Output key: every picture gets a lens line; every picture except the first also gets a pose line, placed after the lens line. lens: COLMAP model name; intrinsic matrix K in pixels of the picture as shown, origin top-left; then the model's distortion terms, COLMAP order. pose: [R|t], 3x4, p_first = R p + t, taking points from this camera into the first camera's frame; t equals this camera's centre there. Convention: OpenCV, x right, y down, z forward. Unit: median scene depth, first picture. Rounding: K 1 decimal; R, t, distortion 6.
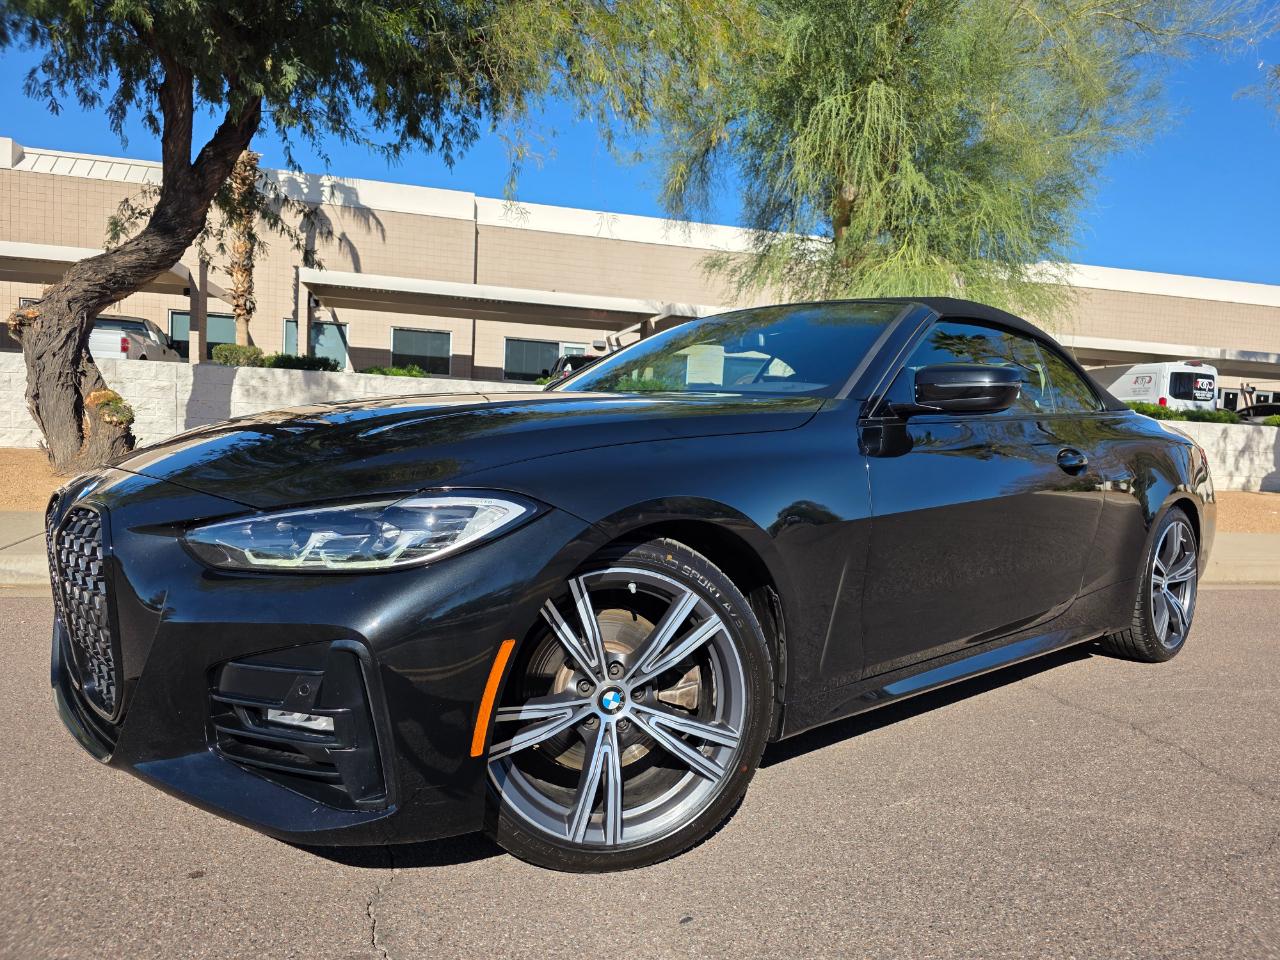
lens RADIAL K [[874.6, 0, 651.7], [0, 874.6, 483.3], [0, 0, 1]] dist [0.045287, -0.039420]
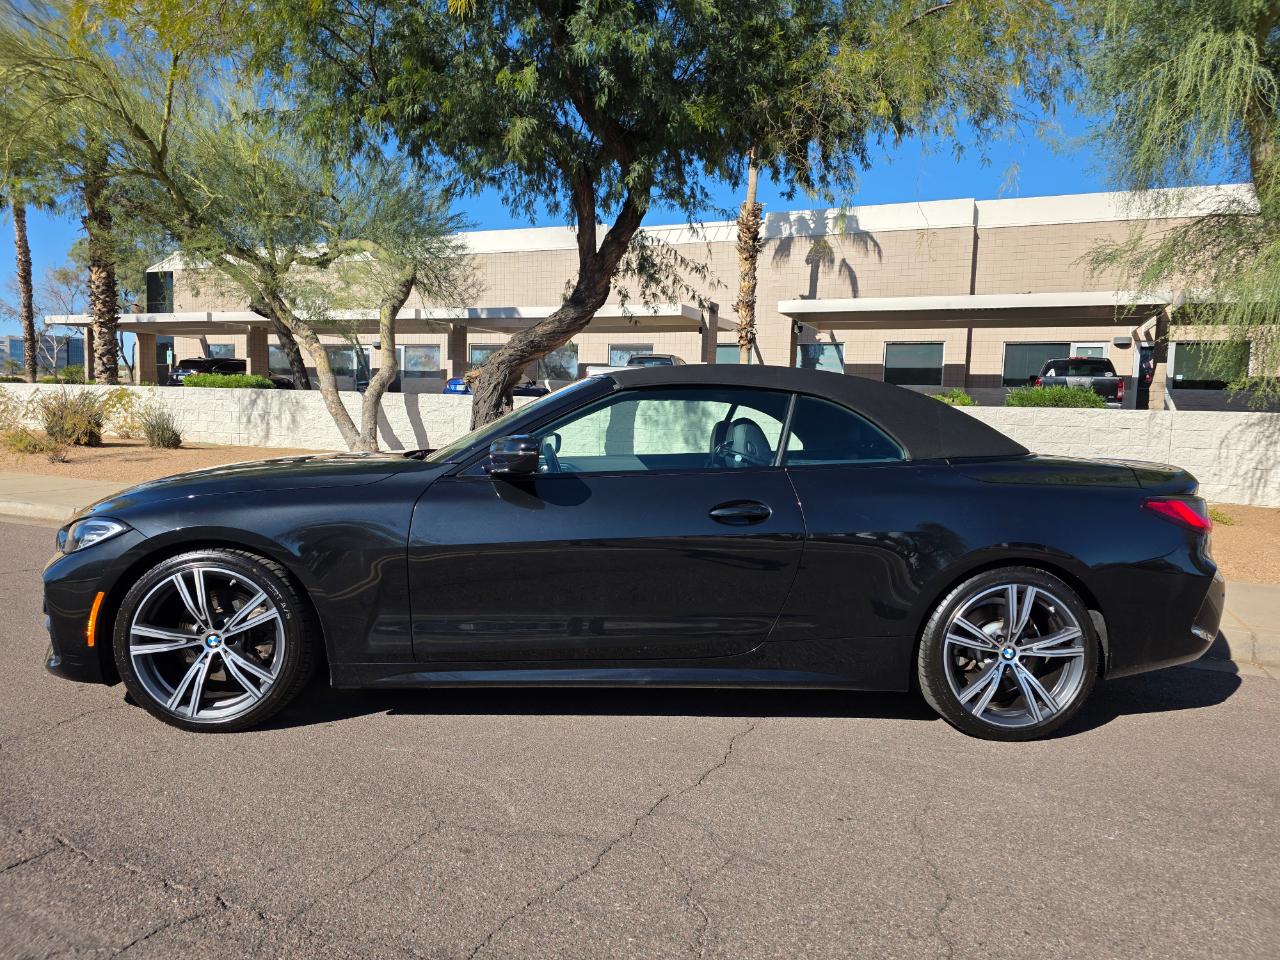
lens RADIAL K [[874.0, 0, 647.9], [0, 874.0, 490.1], [0, 0, 1]] dist [0.043476, -0.039009]
pose [[0.786059, 0.027712, -0.617530, 0.311257], [-0.026236, 0.999590, 0.011461, -0.018221], [0.617594, 0.007193, 0.786464, 0.024286]]
